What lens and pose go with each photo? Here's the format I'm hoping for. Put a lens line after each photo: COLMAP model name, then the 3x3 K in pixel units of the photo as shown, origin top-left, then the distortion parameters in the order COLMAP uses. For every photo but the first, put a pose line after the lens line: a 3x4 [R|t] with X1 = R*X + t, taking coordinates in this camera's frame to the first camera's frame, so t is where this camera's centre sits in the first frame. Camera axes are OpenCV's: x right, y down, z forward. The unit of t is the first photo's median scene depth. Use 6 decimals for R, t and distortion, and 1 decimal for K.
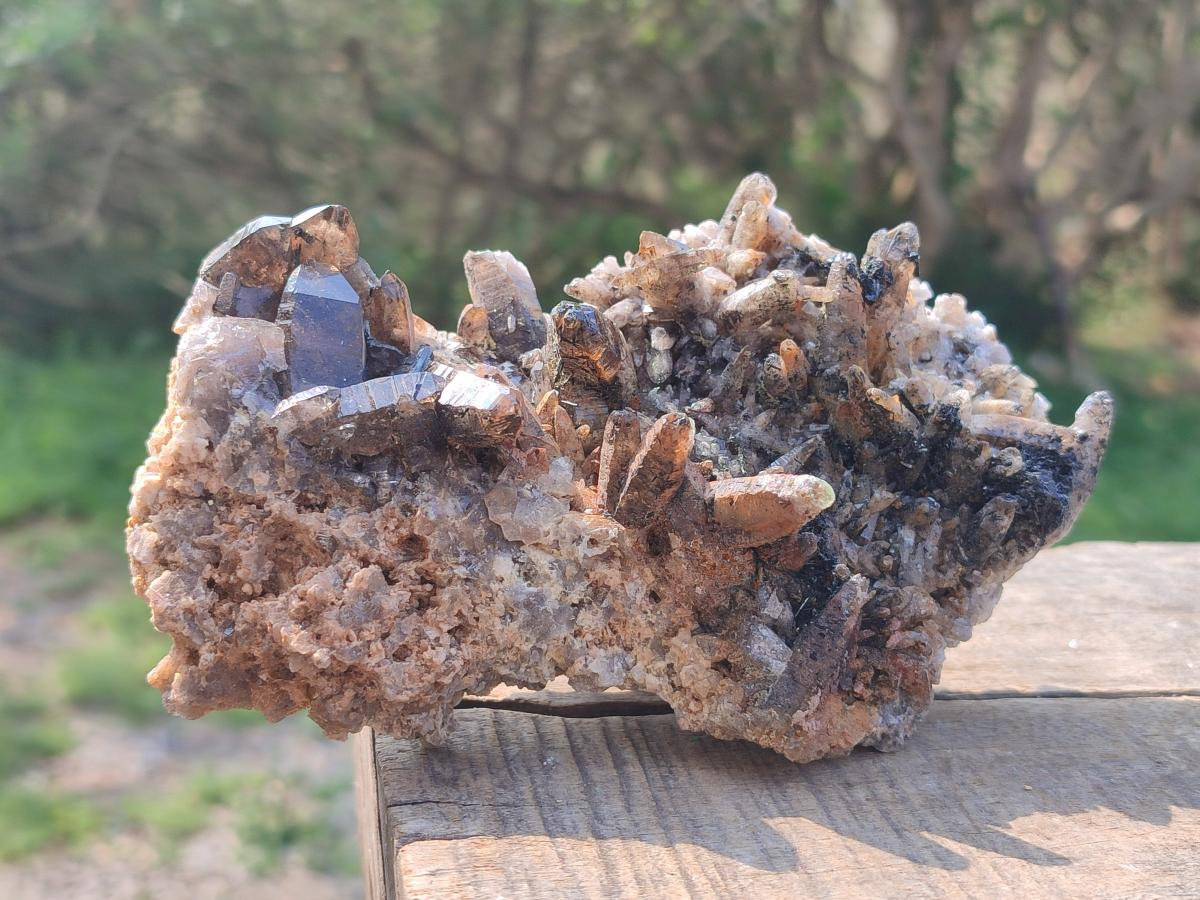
lens RADIAL K [[1870.9, 0, 587.2], [0, 1870.9, 452.1], [0, 0, 1]] dist [0.310367, -2.403088]
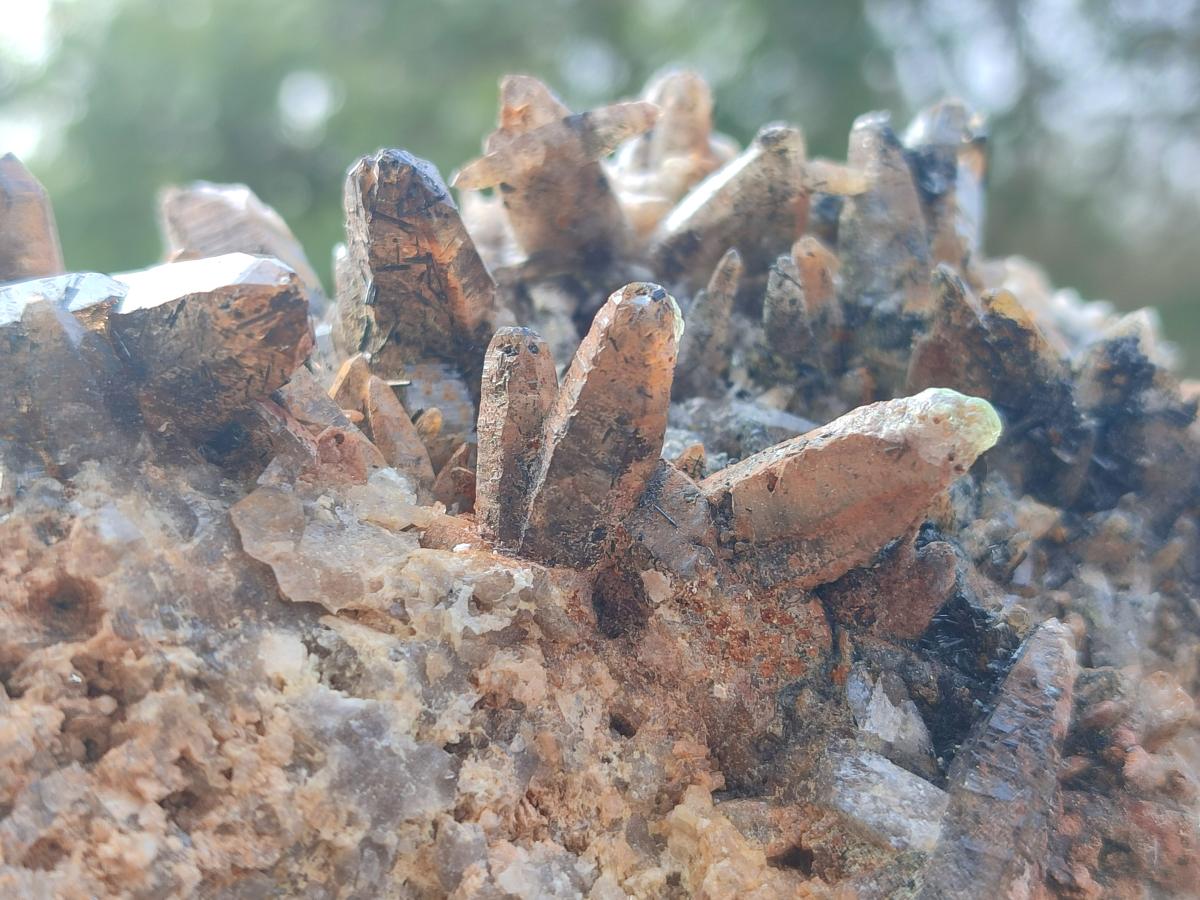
lens RADIAL K [[1870.9, 0, 587.2], [0, 1870.9, 452.1], [0, 0, 1]] dist [0.310367, -2.403088]
pose [[0.983267, -0.057541, 0.172844, -0.047693], [0.111786, 0.939748, -0.323074, 0.163263], [-0.143840, 0.336989, 0.930456, 0.563318]]
